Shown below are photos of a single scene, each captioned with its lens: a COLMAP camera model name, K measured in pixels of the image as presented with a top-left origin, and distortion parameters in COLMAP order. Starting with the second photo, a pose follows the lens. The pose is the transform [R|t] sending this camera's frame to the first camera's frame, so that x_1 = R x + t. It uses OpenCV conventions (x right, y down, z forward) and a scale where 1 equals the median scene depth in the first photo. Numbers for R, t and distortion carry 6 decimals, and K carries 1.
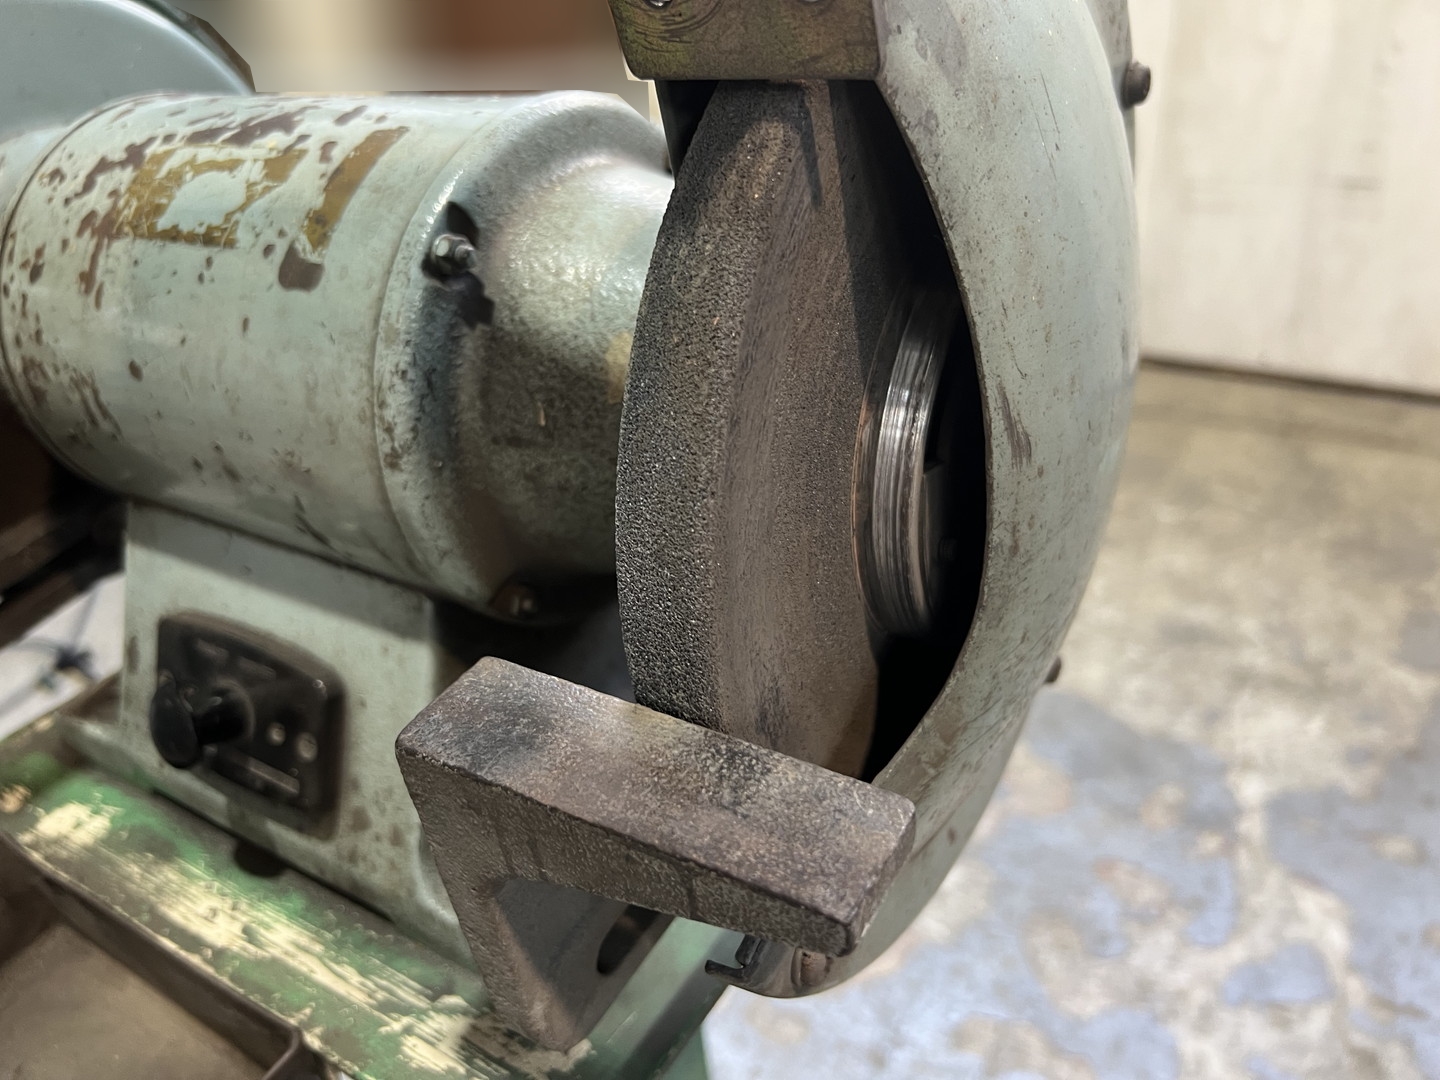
lens RADIAL K [[1114.0, 0, 713.9], [0, 1114.0, 540.8], [0, 0, 1]] dist [0.038109, -0.060290]
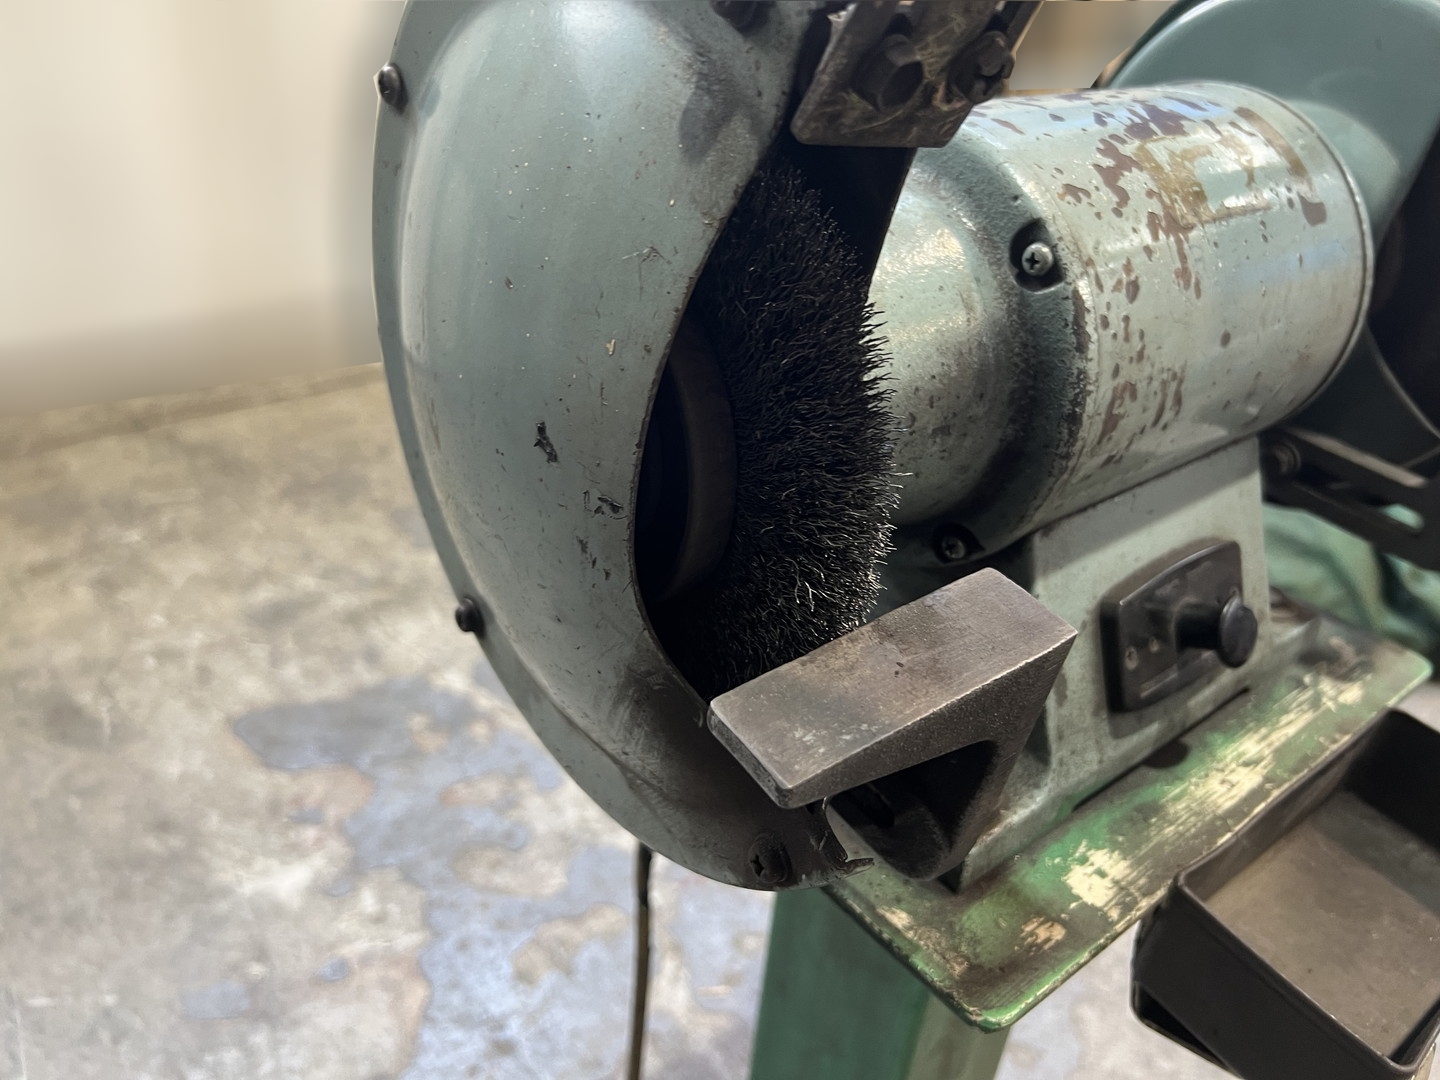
lens RADIAL K [[1114.0, 0, 714.3], [0, 1114.0, 554.6], [0, 0, 1]] dist [0.038109, -0.060290]
pose [[0.300635, -0.395924, 0.867677, -1.542771], [0.384560, 0.882852, 0.269604, -0.410467], [-0.872773, 0.252621, 0.417673, 0.913473]]
